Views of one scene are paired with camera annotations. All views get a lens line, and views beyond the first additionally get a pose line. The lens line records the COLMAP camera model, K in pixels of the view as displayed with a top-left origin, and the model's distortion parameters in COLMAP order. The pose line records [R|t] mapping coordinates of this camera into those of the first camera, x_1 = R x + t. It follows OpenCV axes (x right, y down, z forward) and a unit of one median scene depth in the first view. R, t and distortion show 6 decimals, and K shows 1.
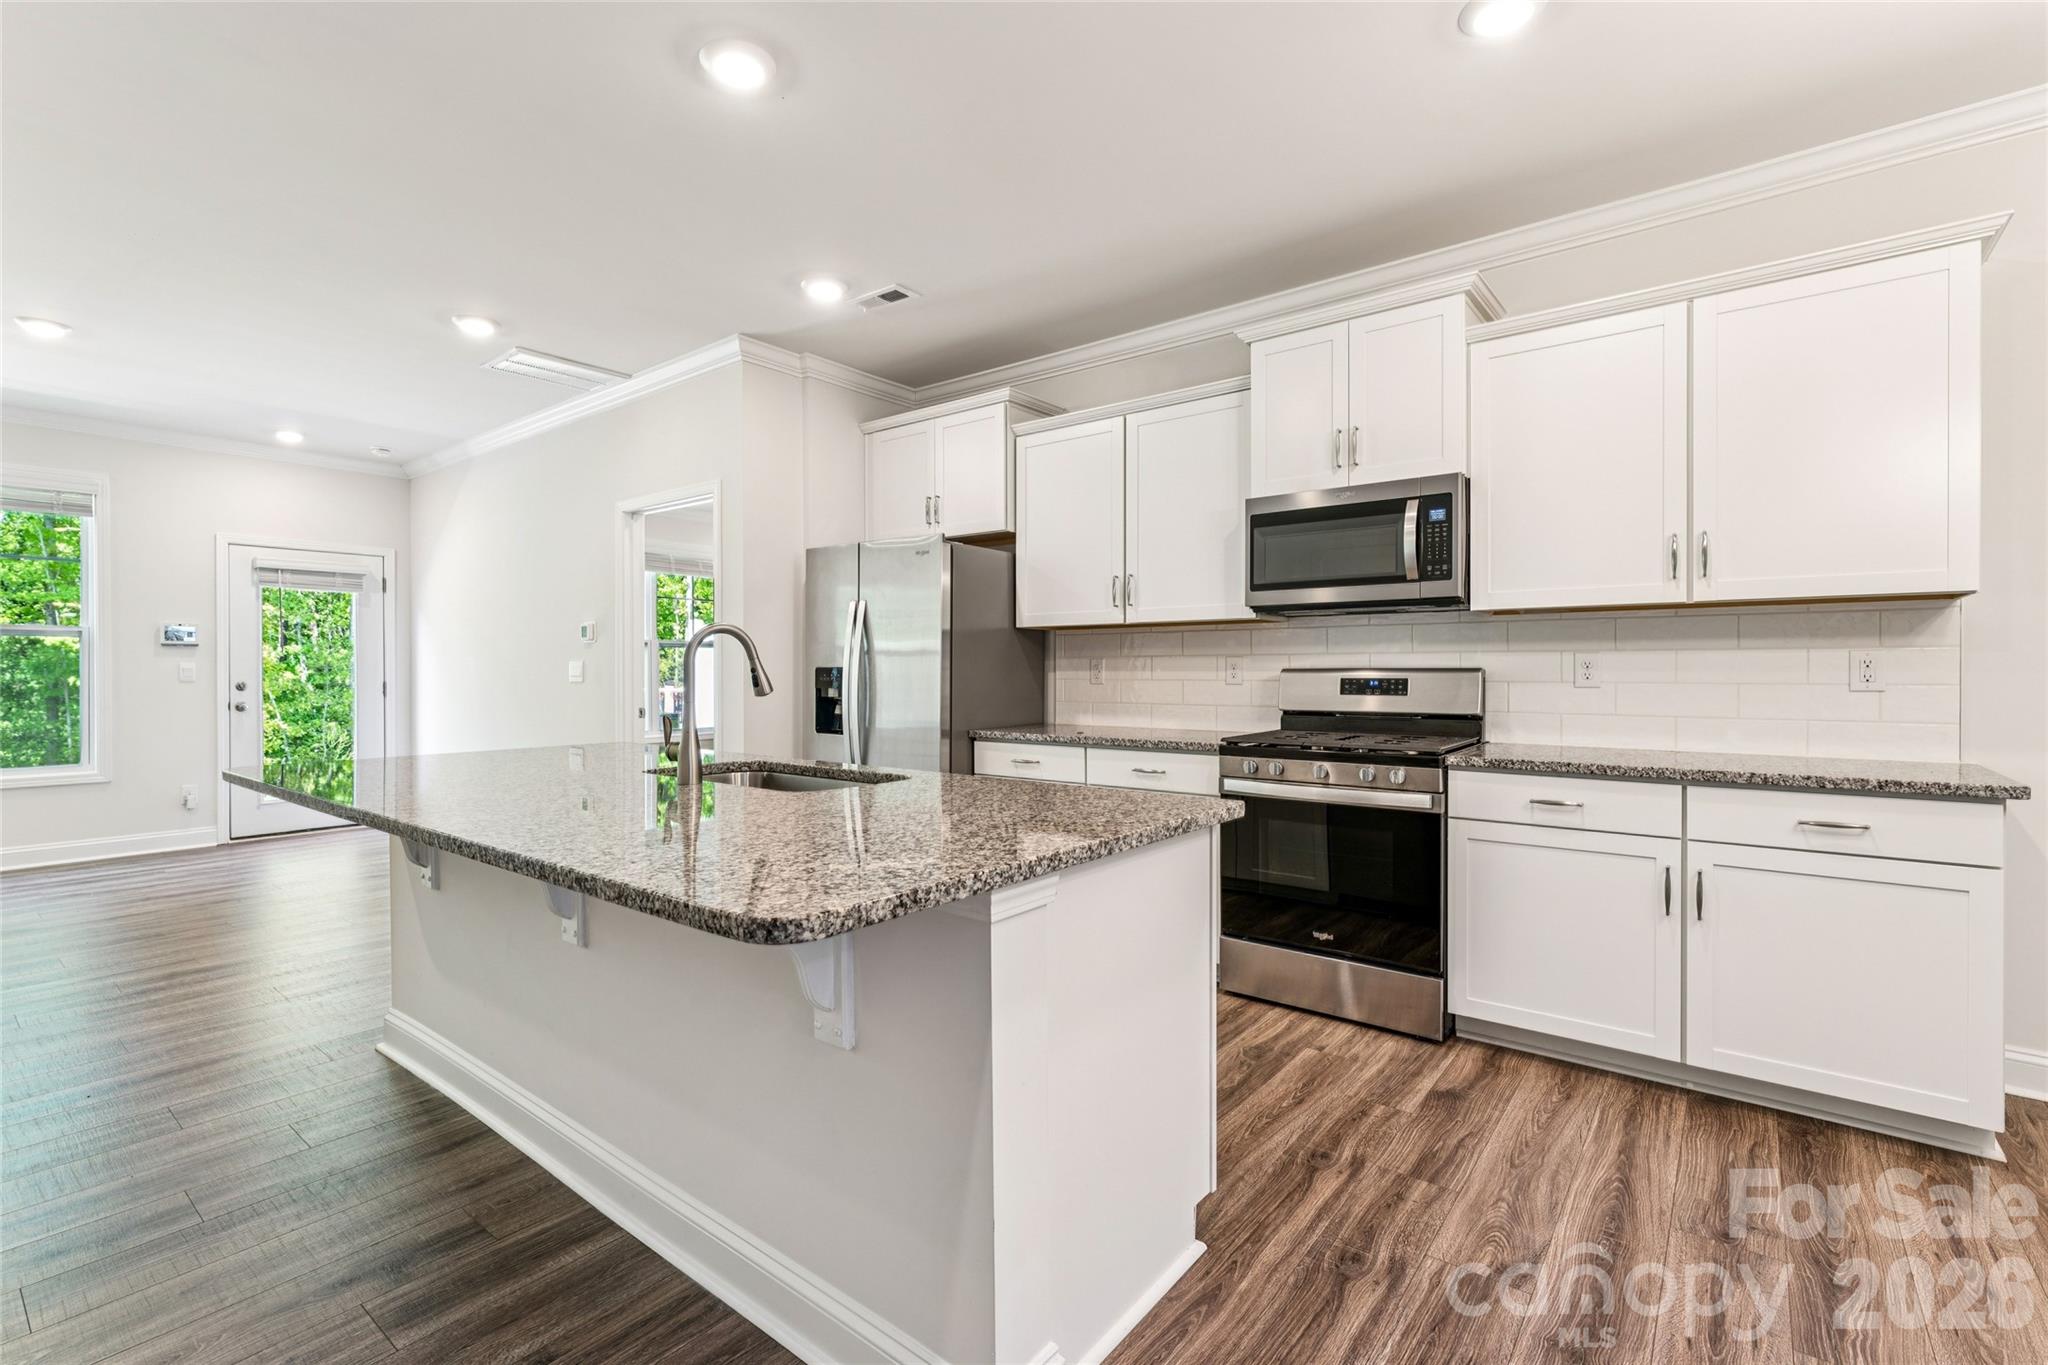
lens RADIAL K [[917.3, 0, 1015.3], [0, 917.3, 673.8], [0, 0, 1]] dist [-0.000422, -0.000050]
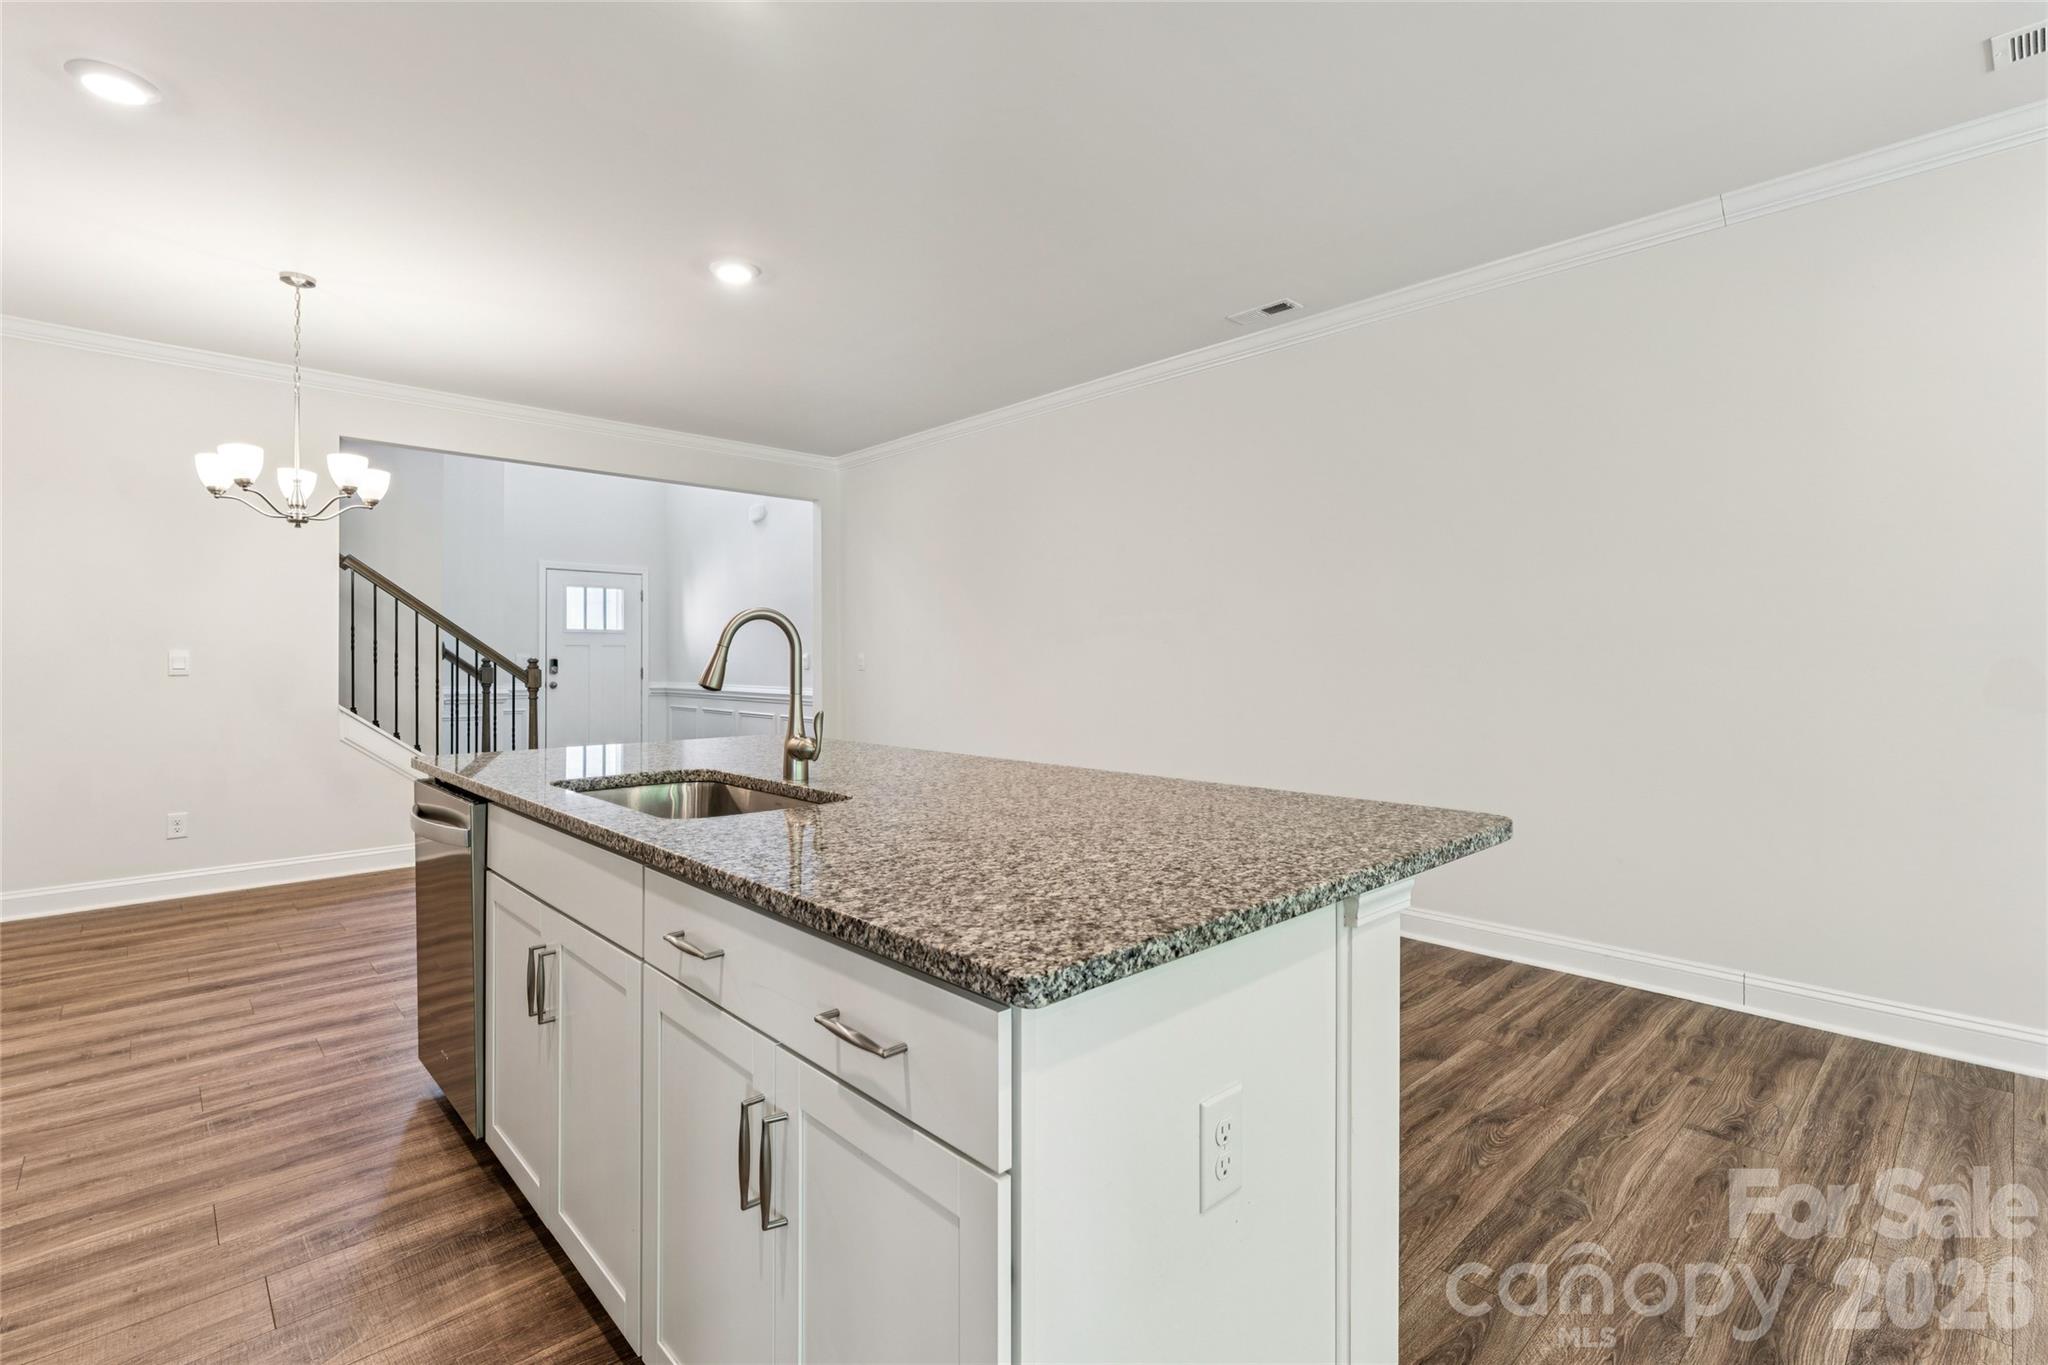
lens RADIAL K [[922.7, 0, 1027.8], [0, 922.7, 650.7], [0, 0, 1]] dist [-0.011345, 0.000301]
pose [[-0.991584, 0.008172, 0.129205, -0.507243], [0.007917, 0.999966, -0.002486, -0.004033], [-0.129221, -0.001442, -0.991615, 1.347233]]
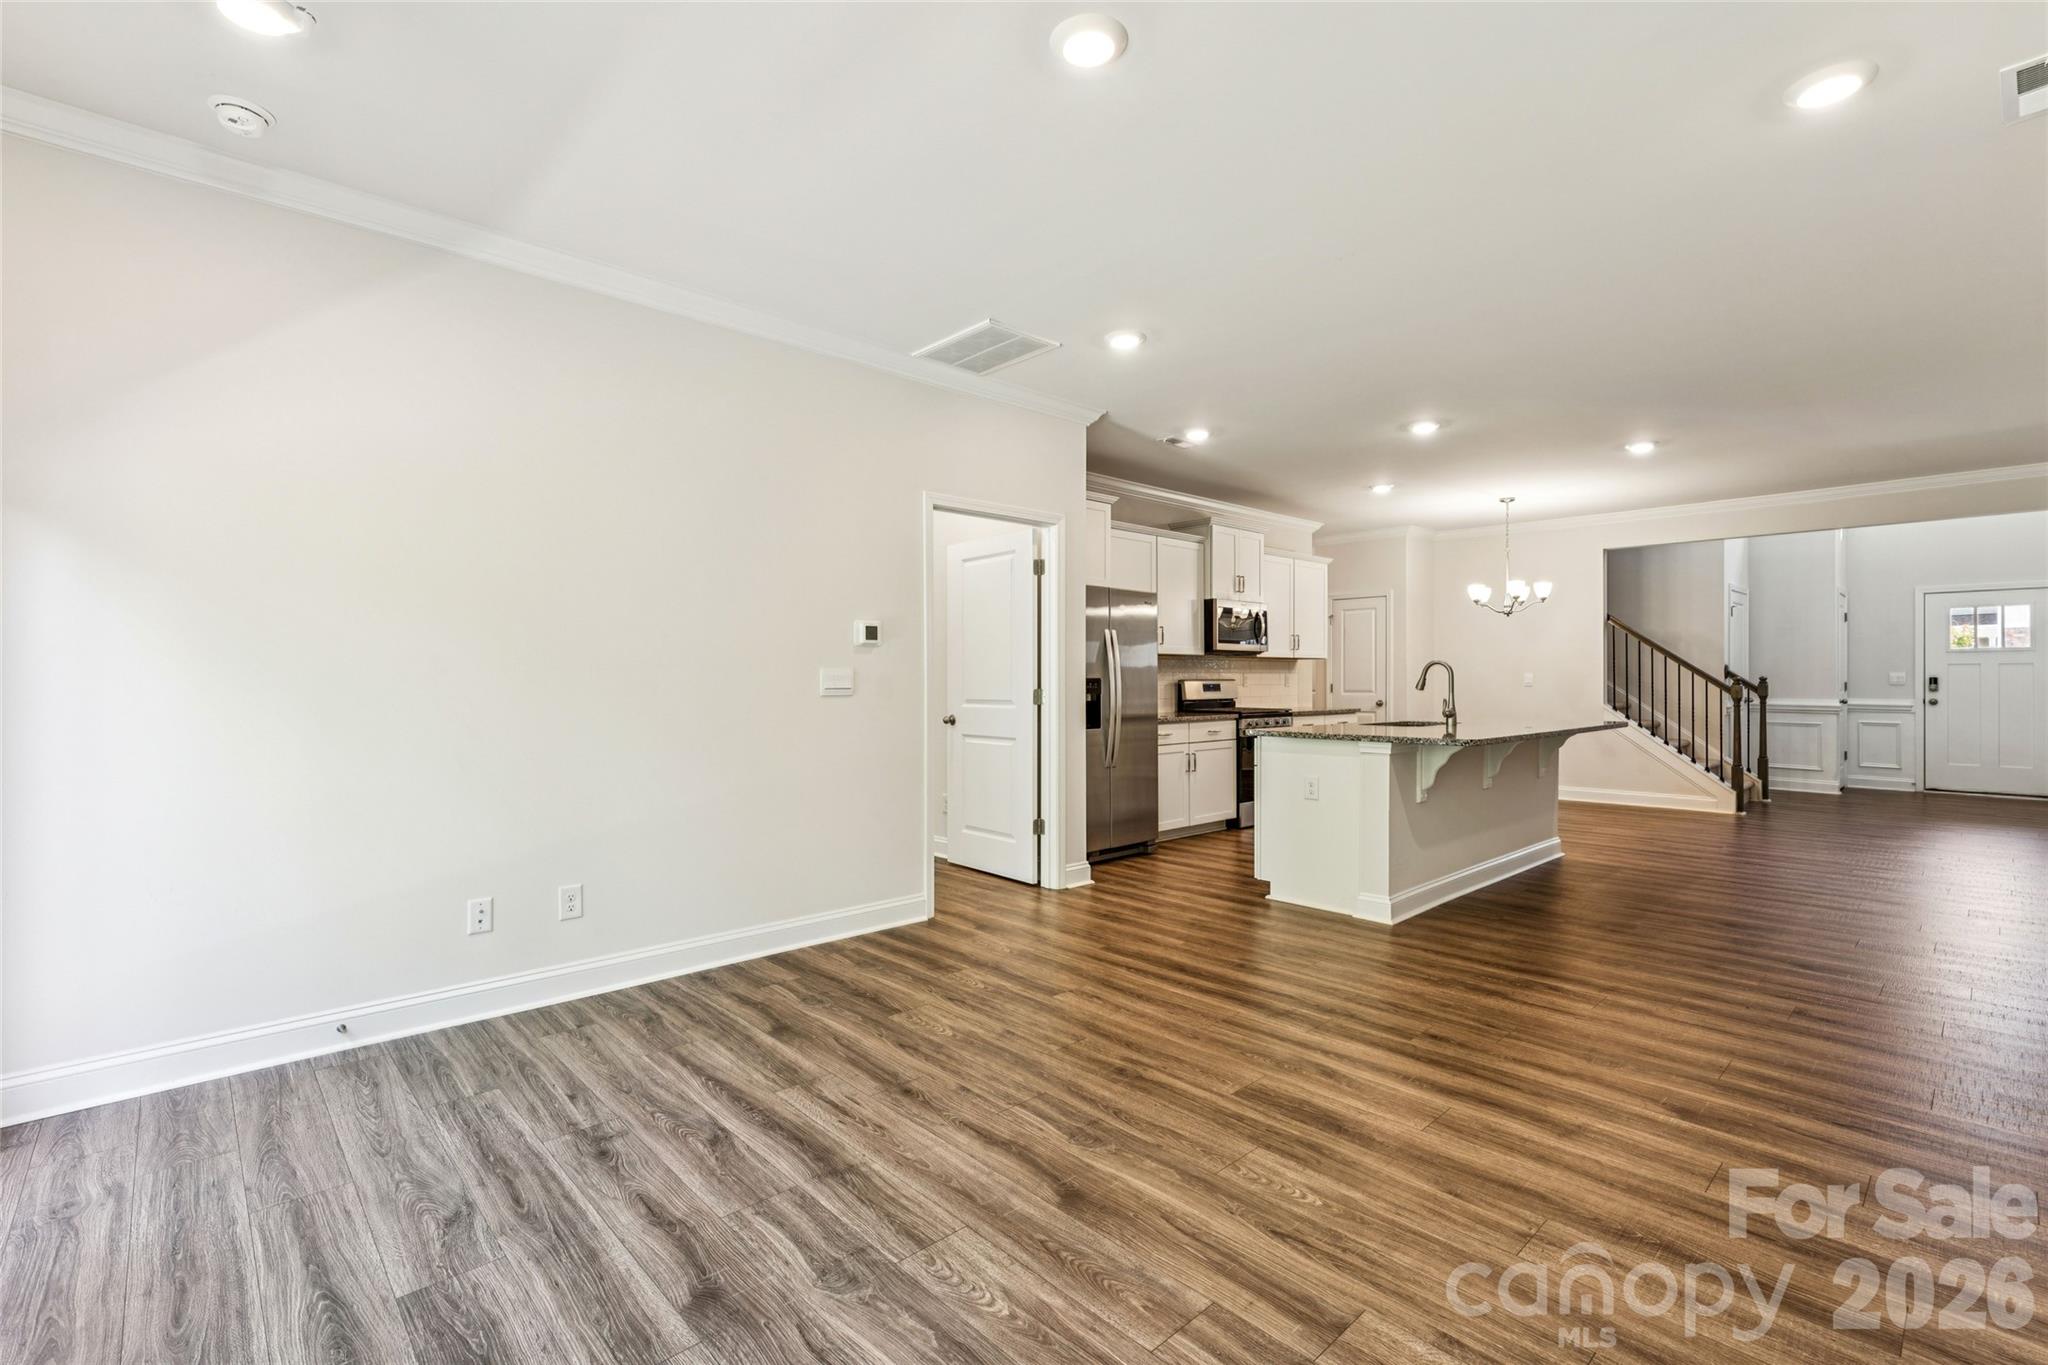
lens RADIAL K [[913.8, 0, 1021.4], [0, 913.8, 677.9], [0, 0, 1]] dist [0.001298, -0.000026]
pose [[0.146403, 0.002913, 0.989221, -2.083463], [0.006495, 0.999971, -0.003906, -0.003254], [-0.989204, 0.006997, 0.146380, 1.253903]]
